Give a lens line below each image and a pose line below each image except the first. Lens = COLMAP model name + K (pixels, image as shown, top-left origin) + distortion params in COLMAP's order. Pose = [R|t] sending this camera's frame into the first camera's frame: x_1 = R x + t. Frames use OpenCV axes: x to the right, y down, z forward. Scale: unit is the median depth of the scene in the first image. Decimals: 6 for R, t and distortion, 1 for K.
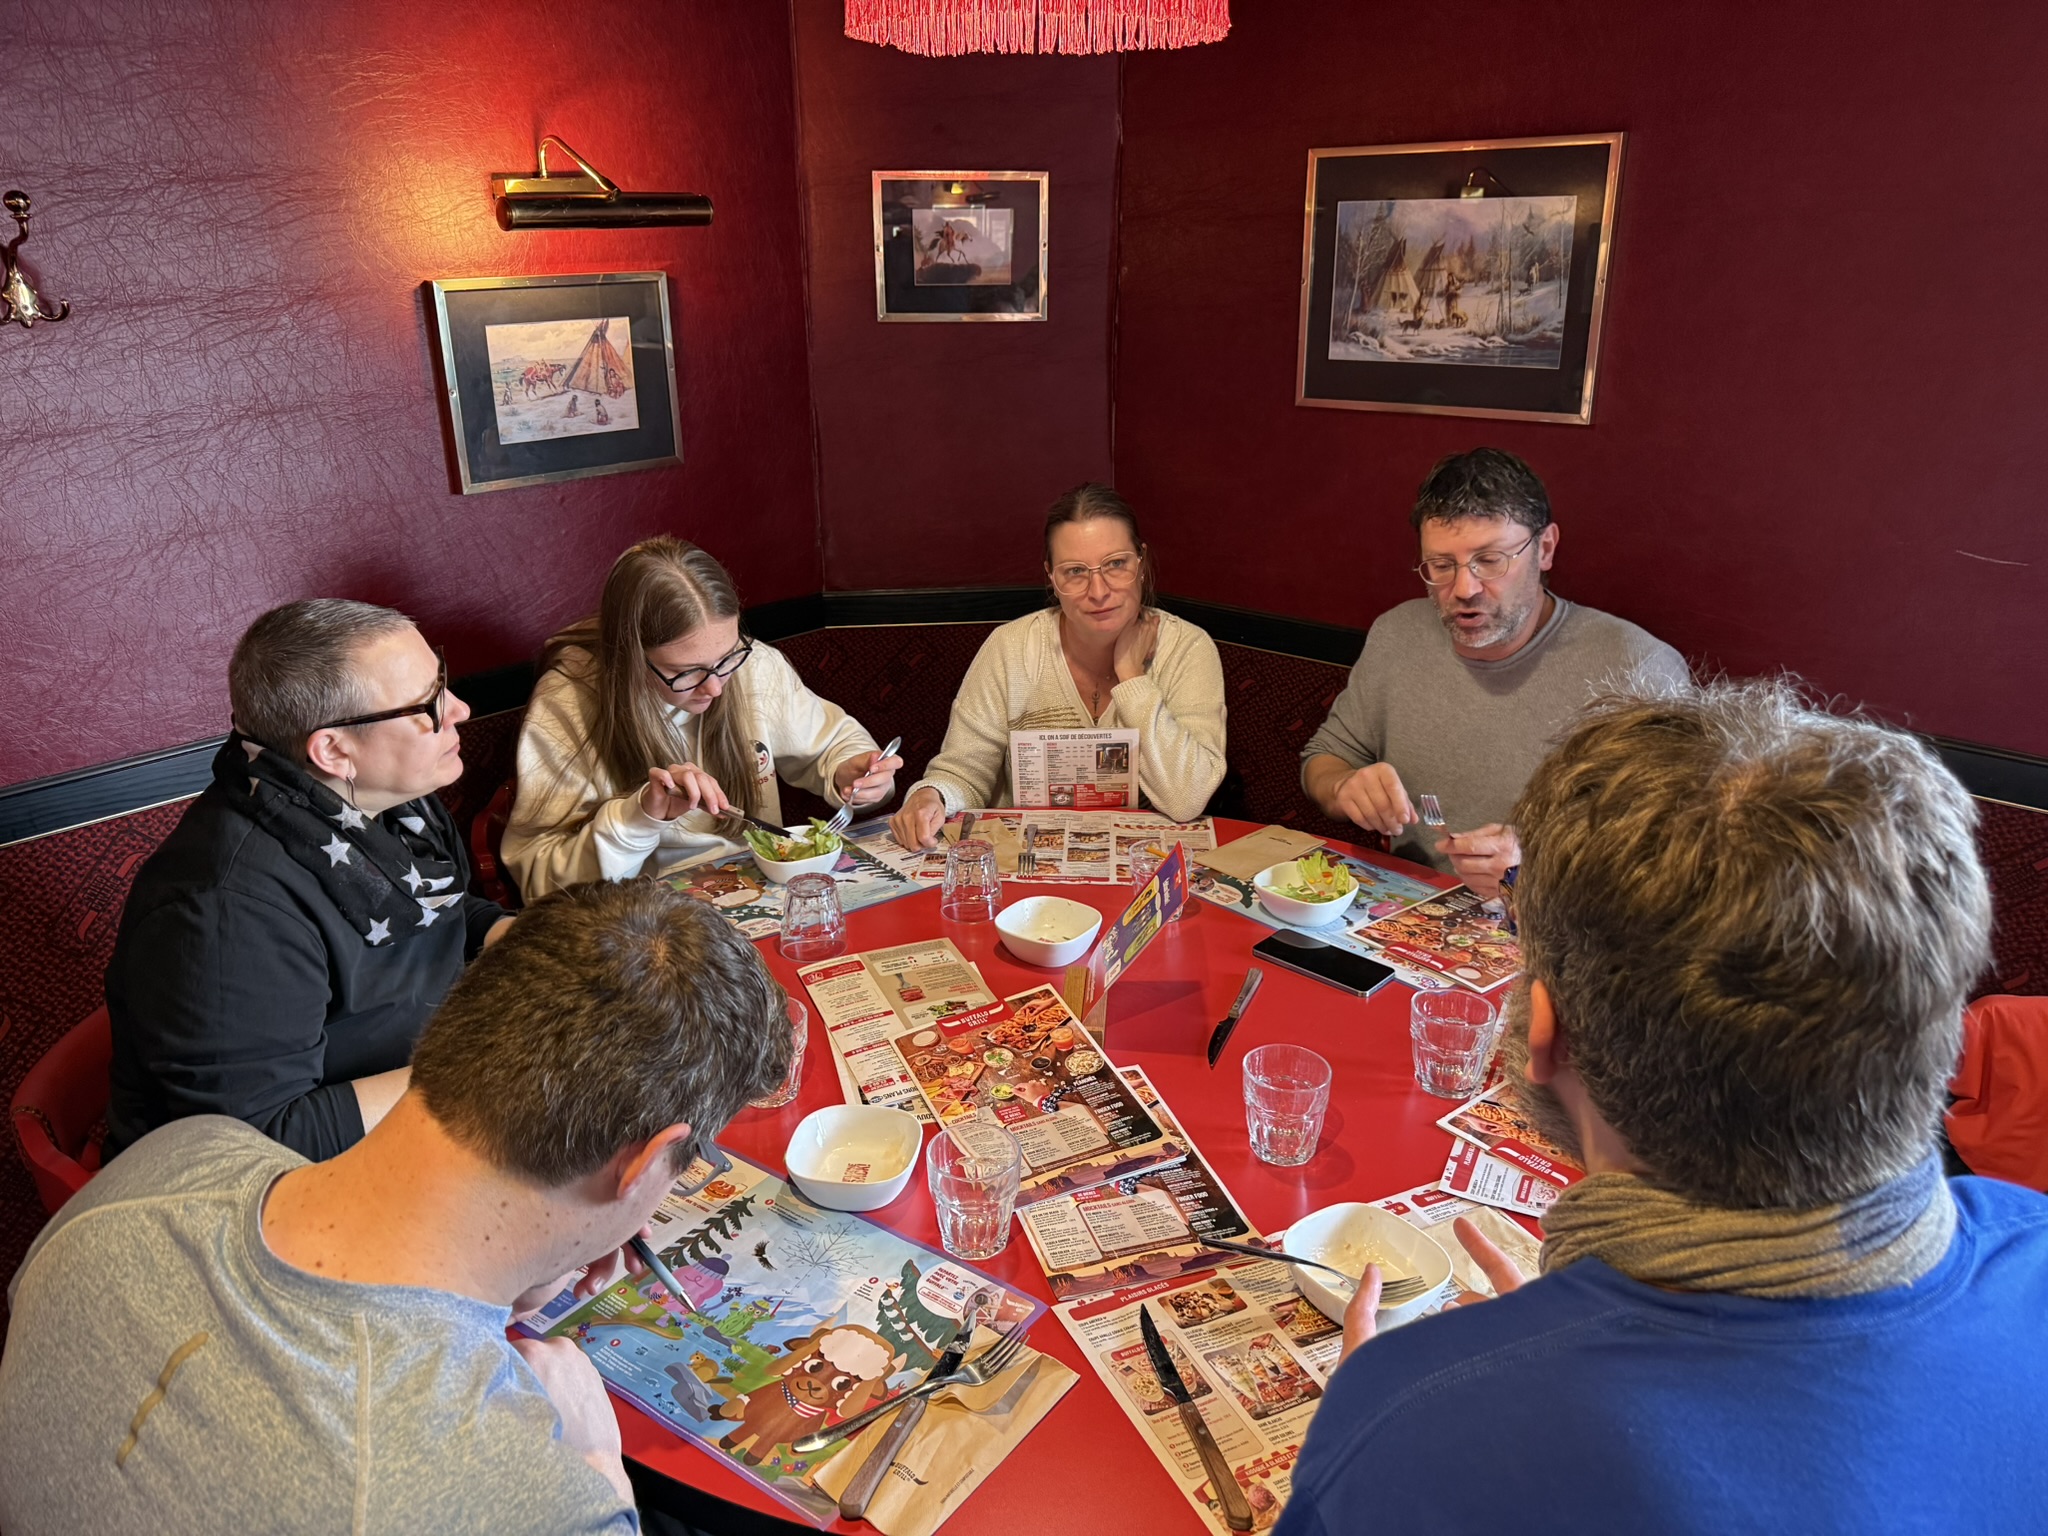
lens RADIAL K [[1450.8, 0, 1024.0], [0, 1450.8, 768.0], [0, 0, 1]] dist [0.005885, -0.017146]
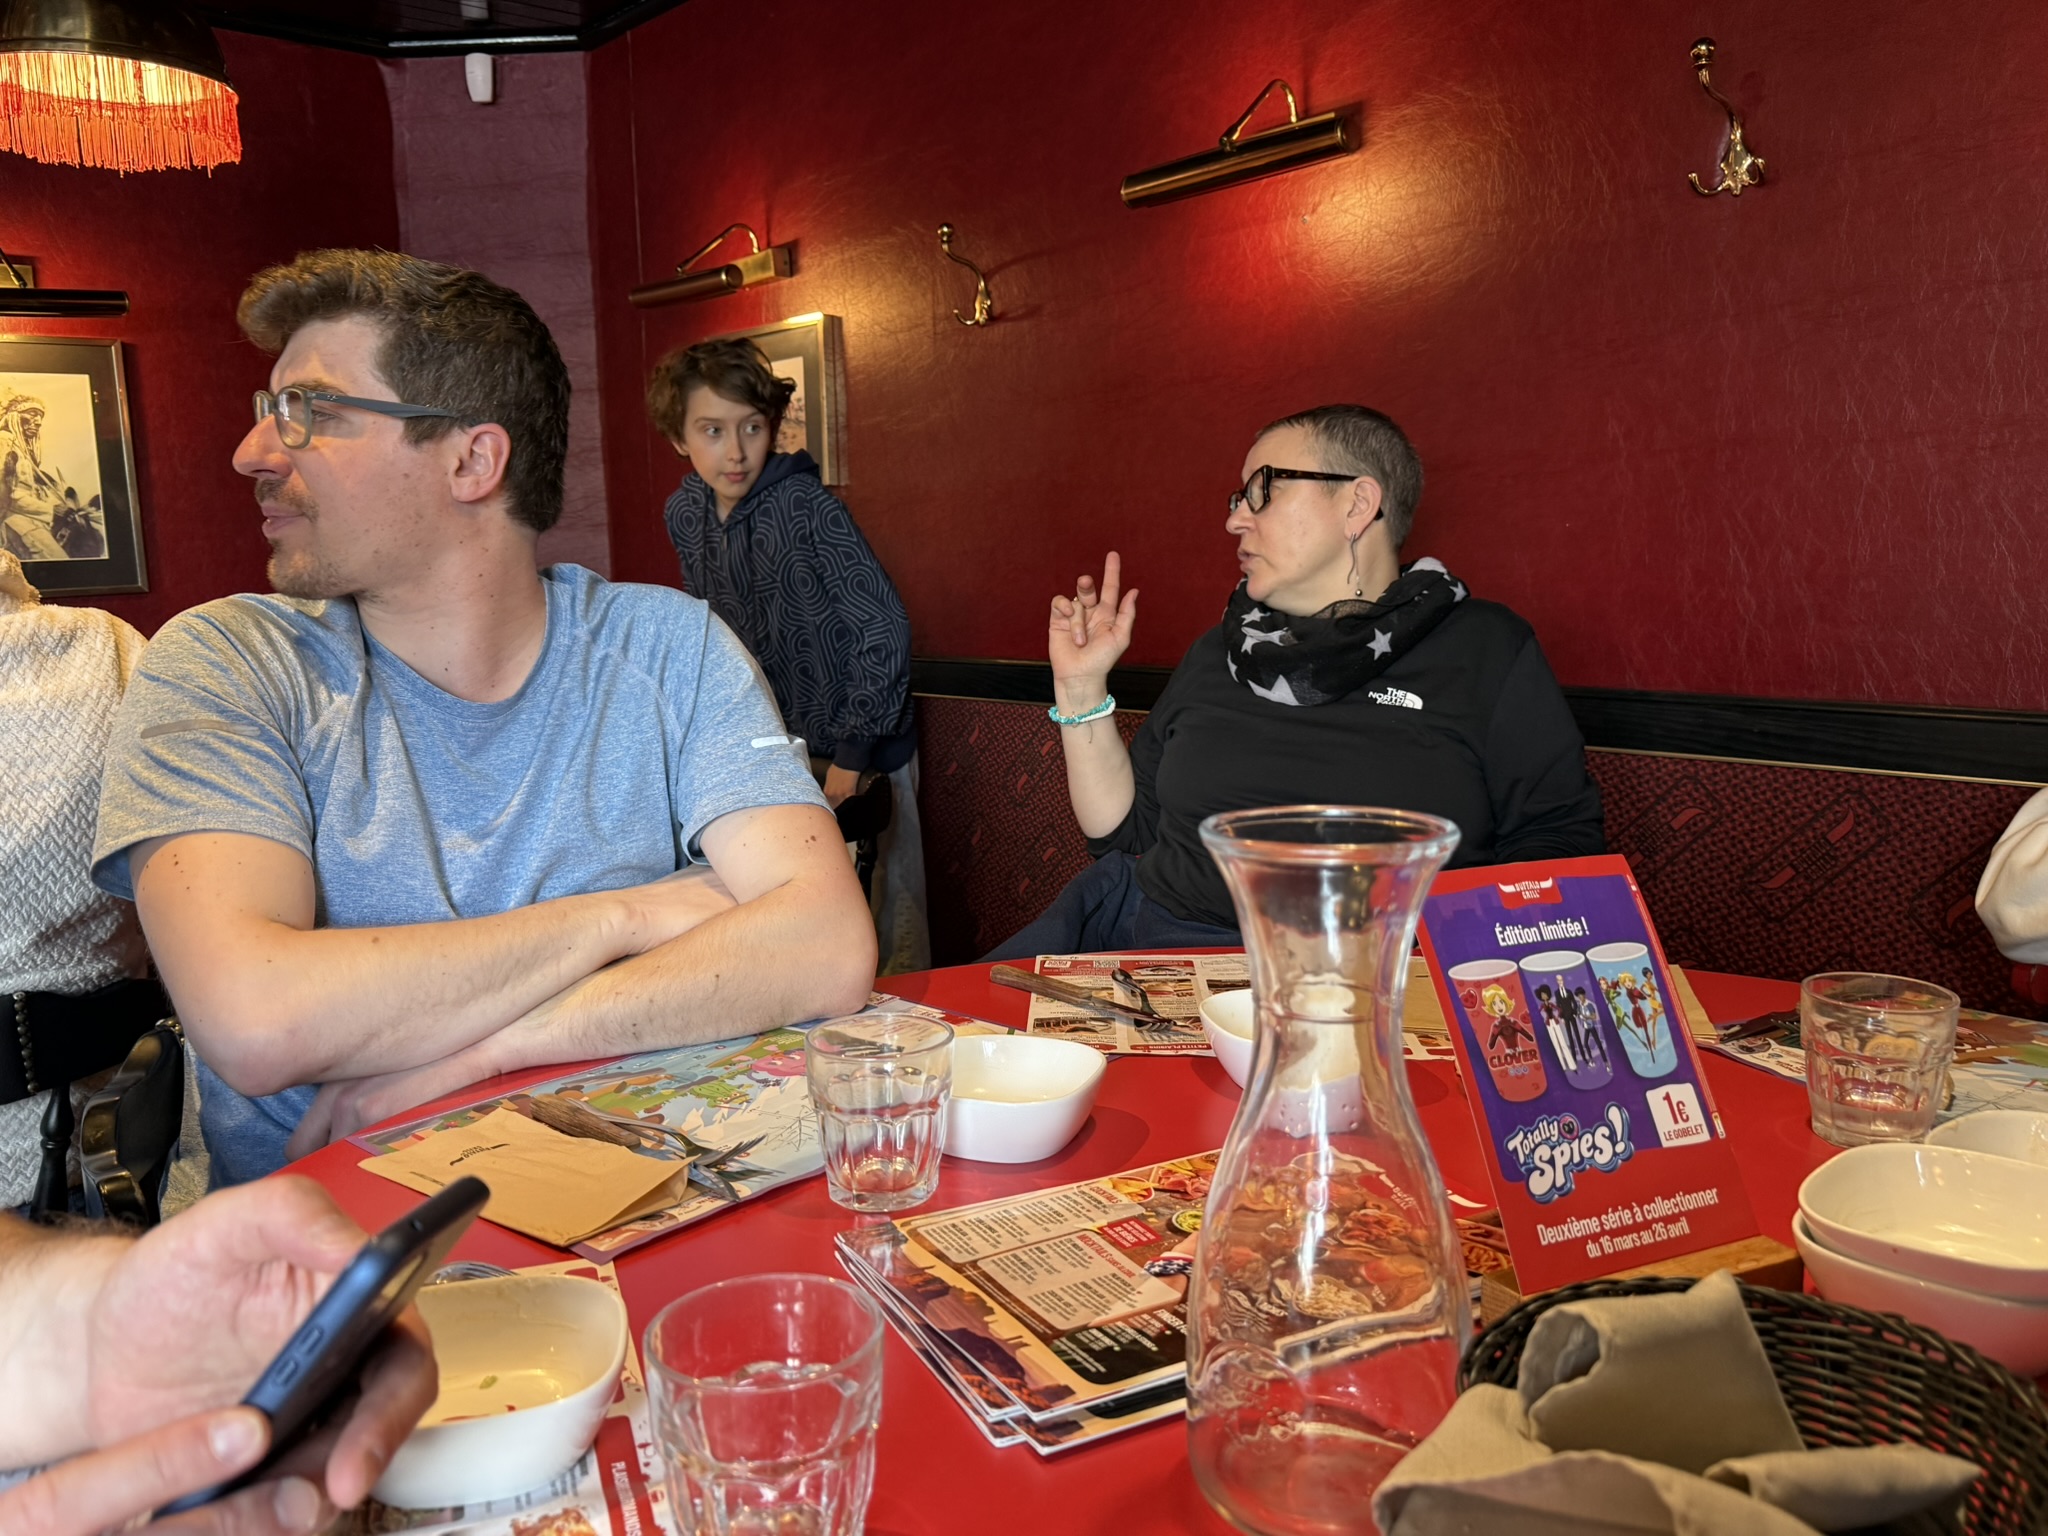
lens RADIAL K [[1637.9, 0, 1024.0], [0, 1637.9, 768.0], [0, 0, 1]] dist [0.000231, -0.006224]
pose [[-0.119196, 0.141869, -0.982683, 0.329613], [-0.313490, 0.933732, 0.172827, -0.005420], [0.942081, 0.328662, -0.066822, 0.578602]]
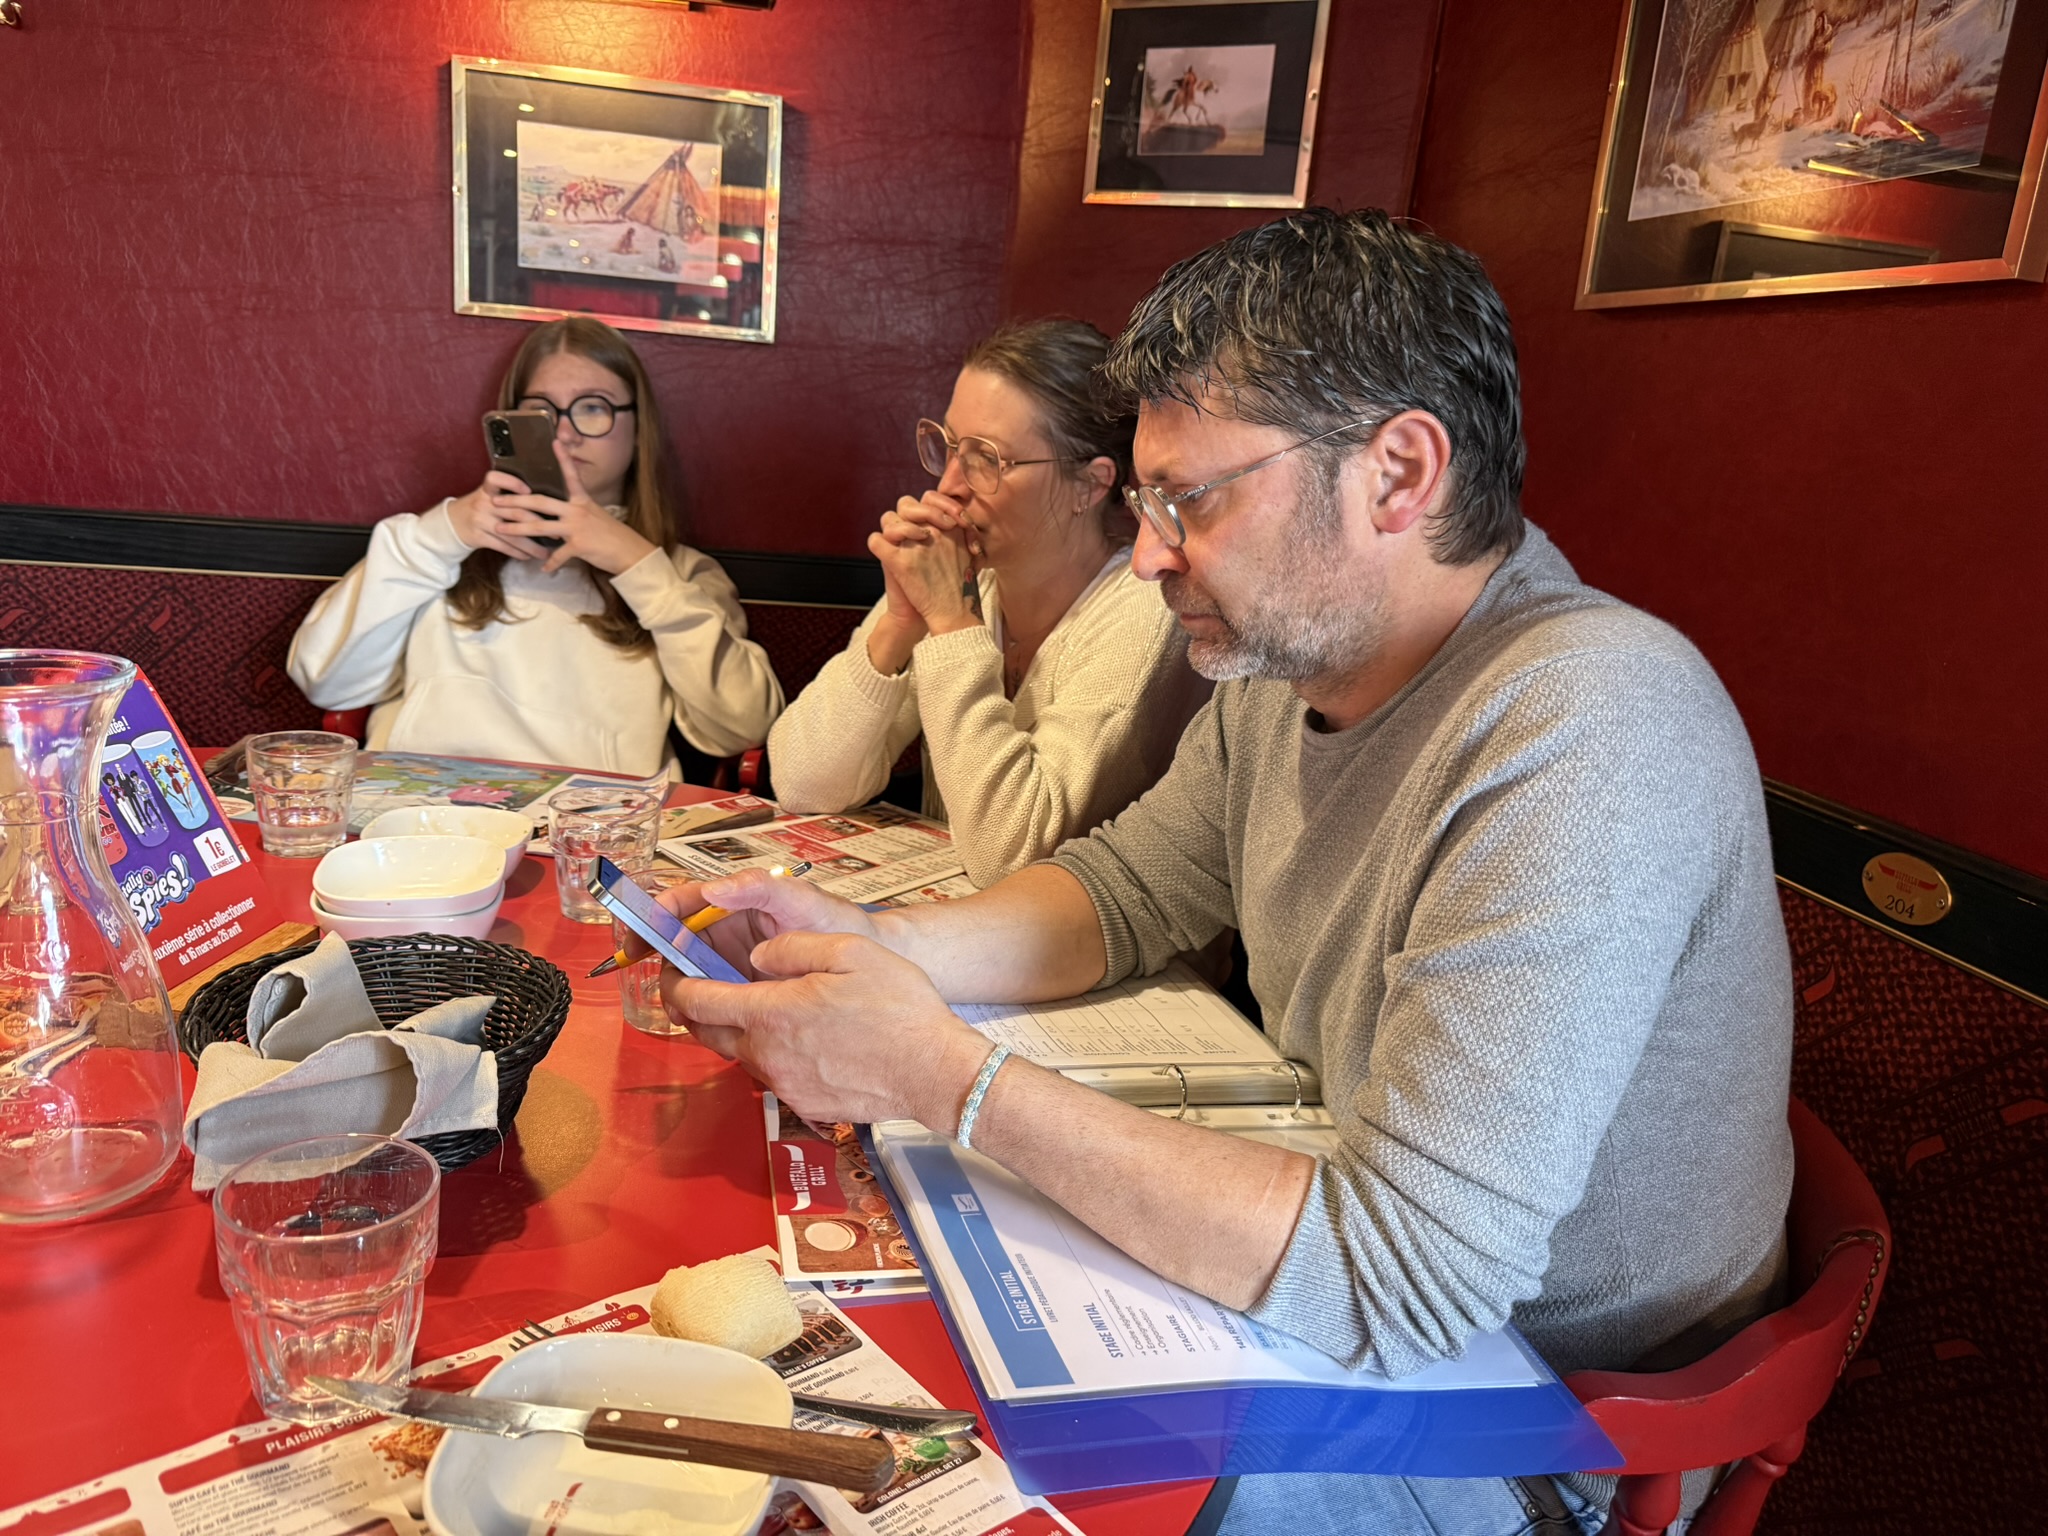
lens RADIAL K [[1450.8, 0, 1024.0], [0, 1450.8, 768.0], [0, 0, 1]] dist [0.005885, -0.017146]
pose [[0.809130, 0.219246, -0.545197, 0.392369], [-0.283872, 0.958187, -0.035969, 0.005284], [0.514514, 0.183870, 0.837536, 0.477300]]
